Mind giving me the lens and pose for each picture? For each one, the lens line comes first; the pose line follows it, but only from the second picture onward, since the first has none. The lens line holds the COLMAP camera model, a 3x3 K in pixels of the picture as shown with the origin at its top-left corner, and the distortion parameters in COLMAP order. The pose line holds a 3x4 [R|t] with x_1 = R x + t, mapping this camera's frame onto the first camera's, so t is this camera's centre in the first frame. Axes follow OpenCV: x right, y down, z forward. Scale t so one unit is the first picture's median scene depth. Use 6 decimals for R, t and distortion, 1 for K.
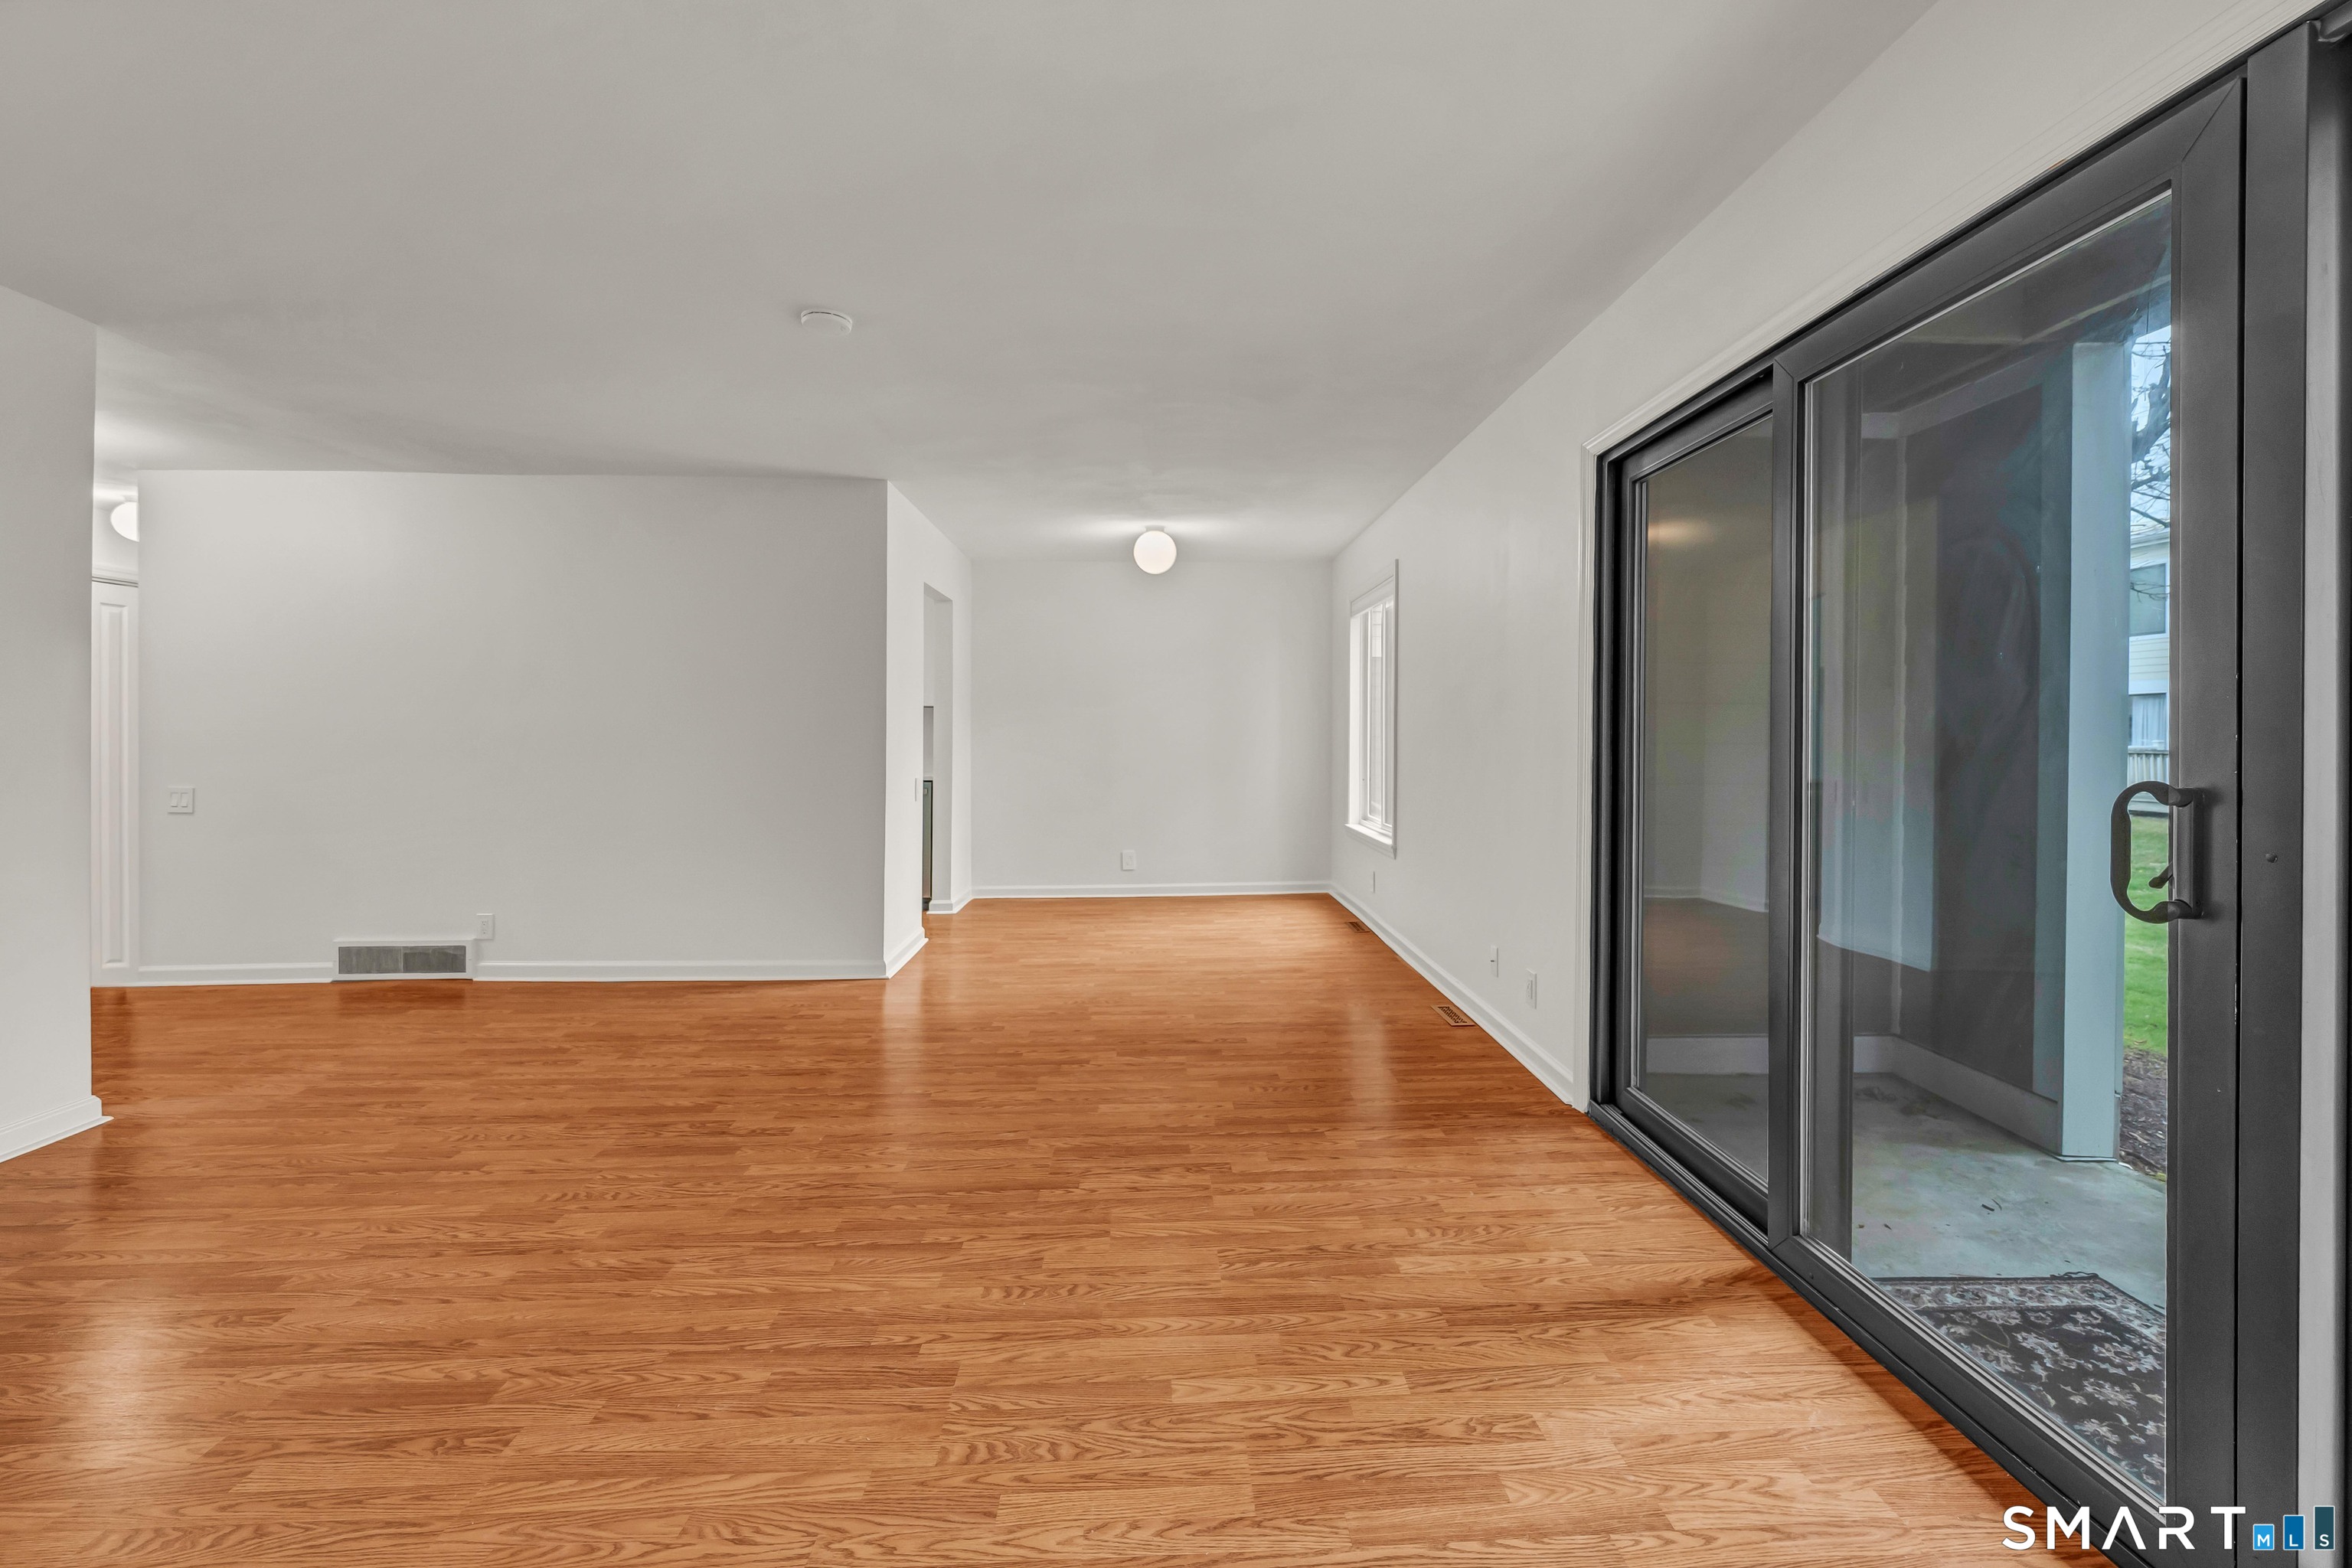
lens RADIAL K [[917.9, 0, 1280.9], [0, 917.9, 743.8], [0, 0, 1]] dist [-0.003309, 0.000582]
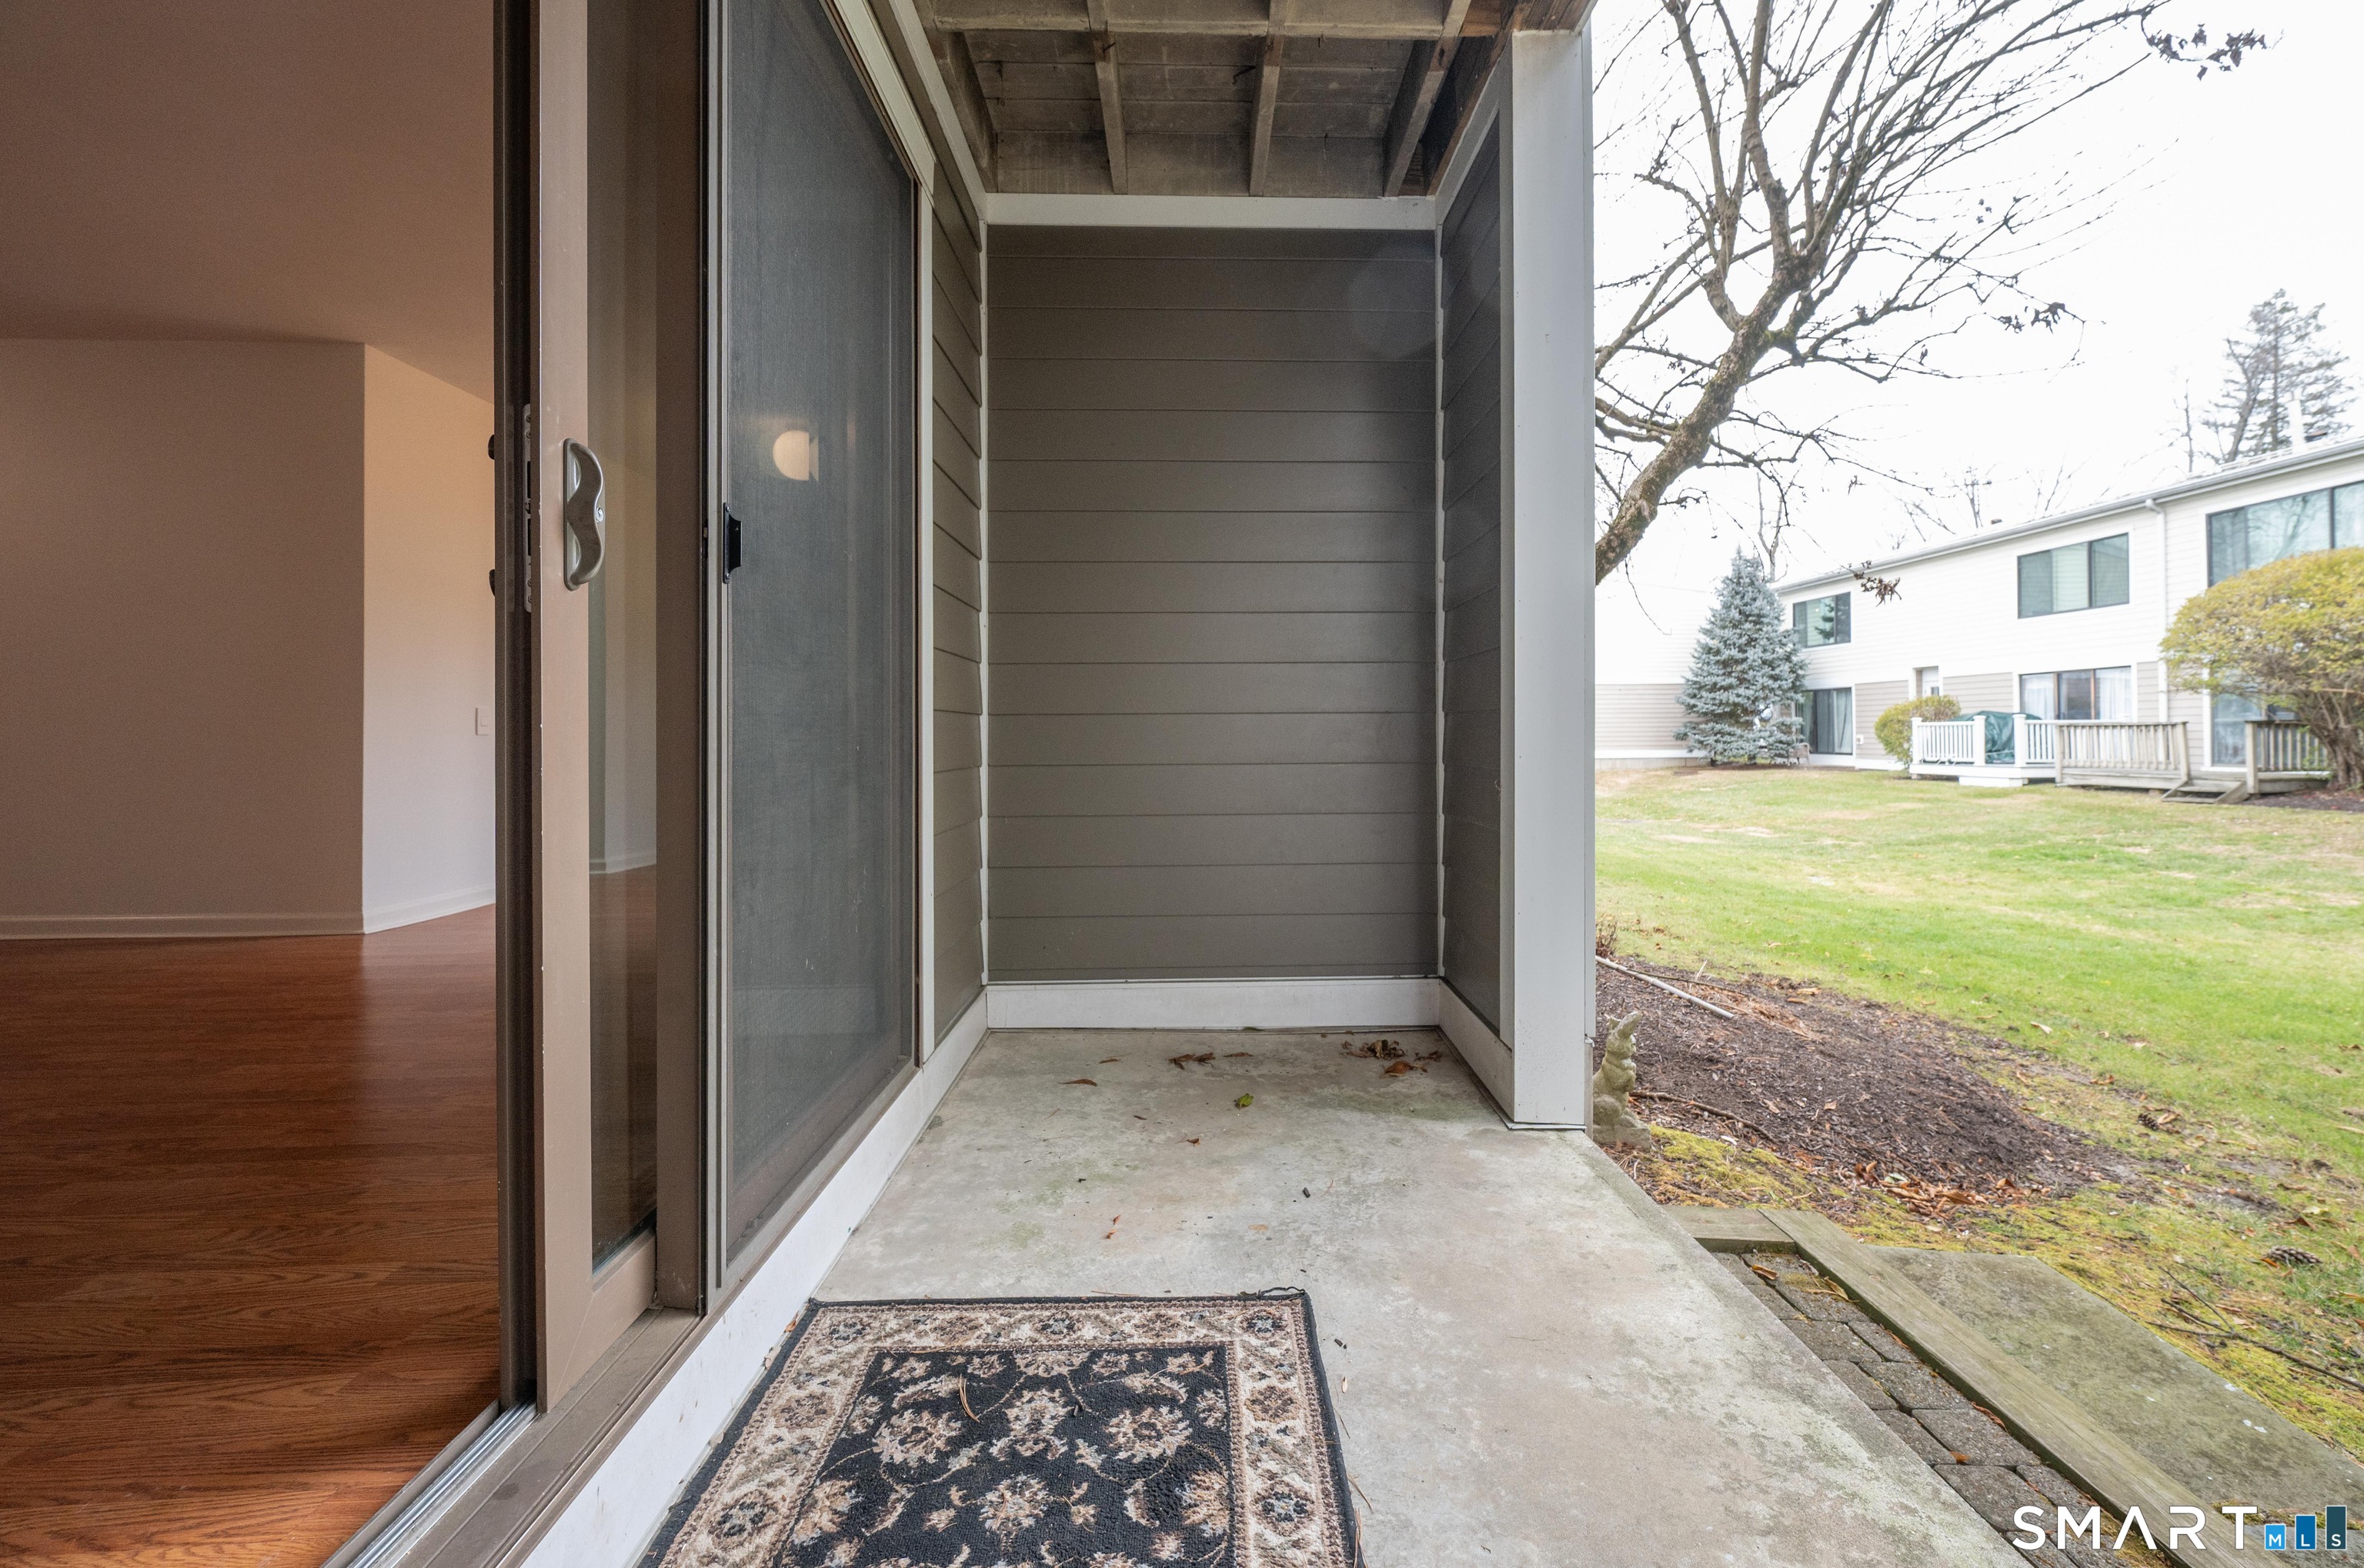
lens RADIAL K [[933.6, 0, 1246.6], [0, 933.6, 725.4], [0, 0, 1]] dist [0.000445, 0.000114]
pose [[0.999886, -0.011902, -0.009299, 0.669784], [0.011892, 0.999929, -0.001192, 0.129132], [0.009313, 0.001081, 0.999956, 0.245733]]
